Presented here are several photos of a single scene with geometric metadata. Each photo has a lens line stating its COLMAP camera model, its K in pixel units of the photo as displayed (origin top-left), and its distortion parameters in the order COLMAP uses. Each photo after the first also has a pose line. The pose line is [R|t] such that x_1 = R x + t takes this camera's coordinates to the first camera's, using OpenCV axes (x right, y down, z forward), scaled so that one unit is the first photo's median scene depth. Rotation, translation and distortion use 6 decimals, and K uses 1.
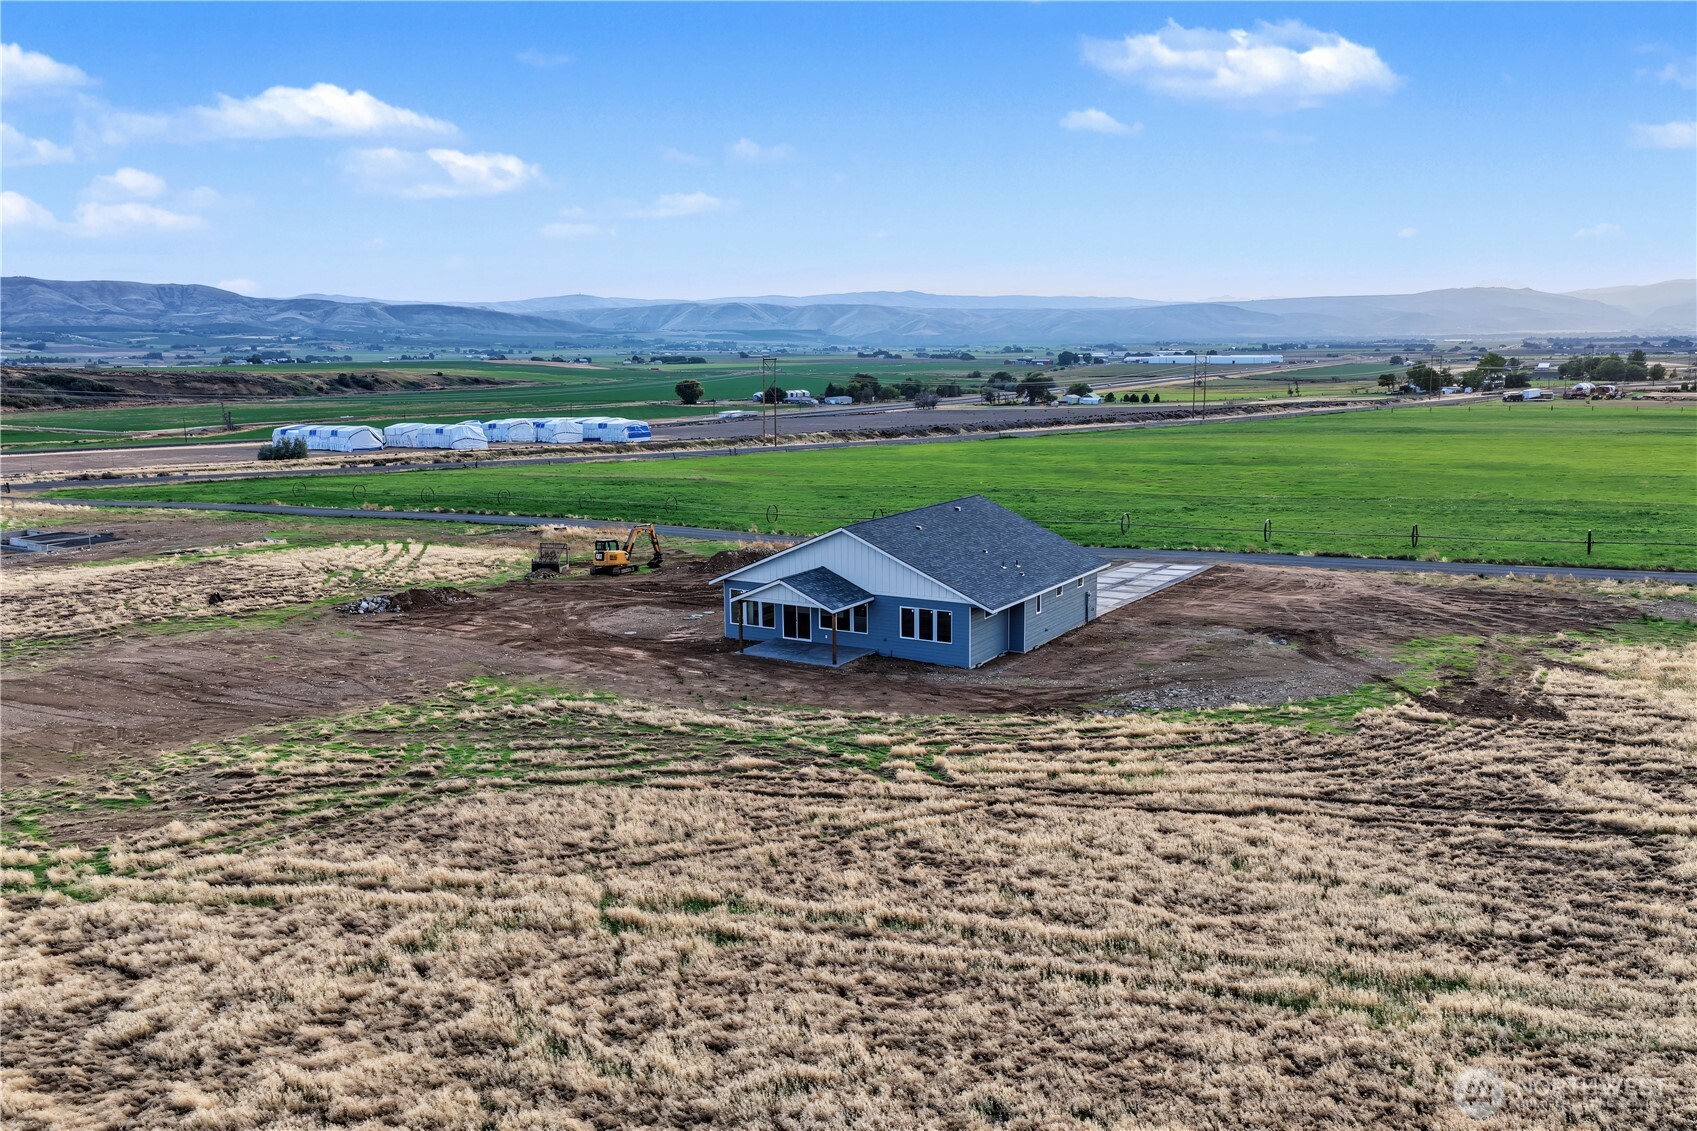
lens RADIAL K [[1406.1, 0, 848.5], [0, 1406.1, 565.5], [0, 0, 1]] dist [-0.005901, 0.012564]
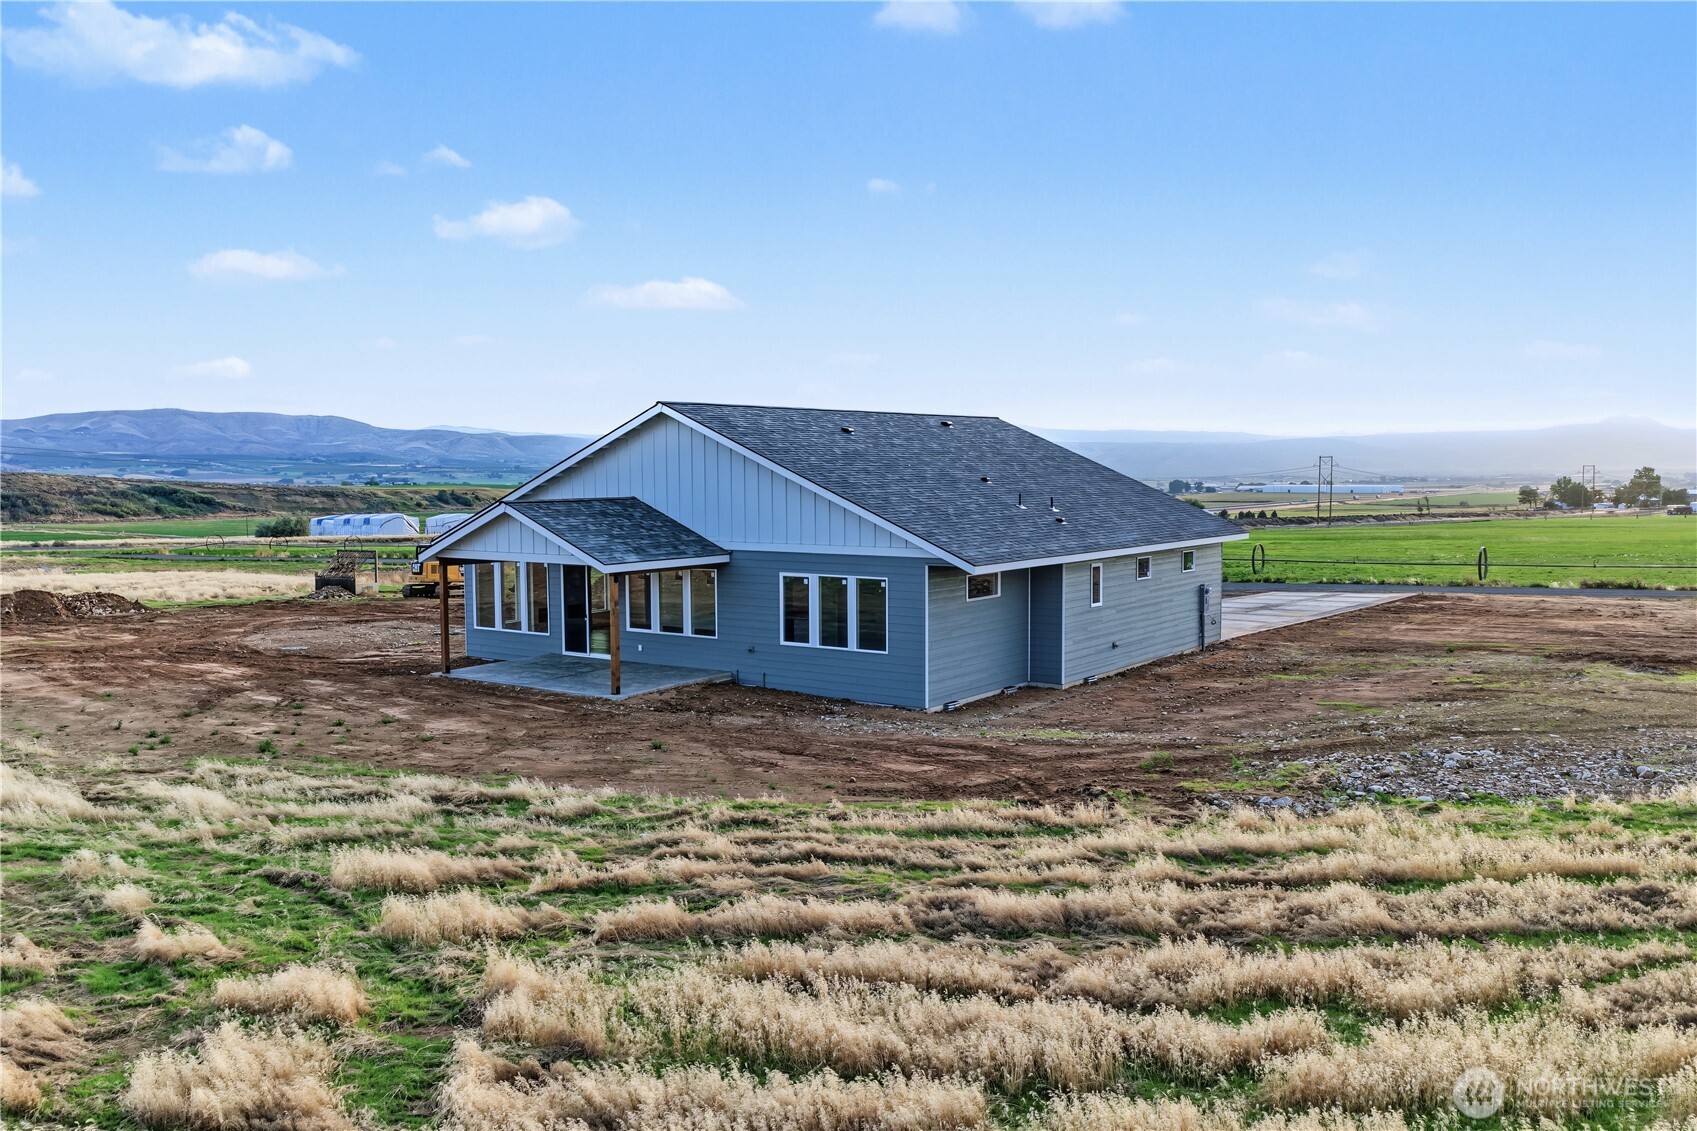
lens RADIAL K [[1406.1, 0, 848.5], [0, 1406.1, 565.5], [0, 0, 1]] dist [-0.005901, 0.012564]
pose [[0.996978, 0.010117, -0.077024, 0.101693], [-0.017216, 0.995604, -0.092066, 0.073858], [0.075754, 0.093114, 0.992769, 0.606860]]
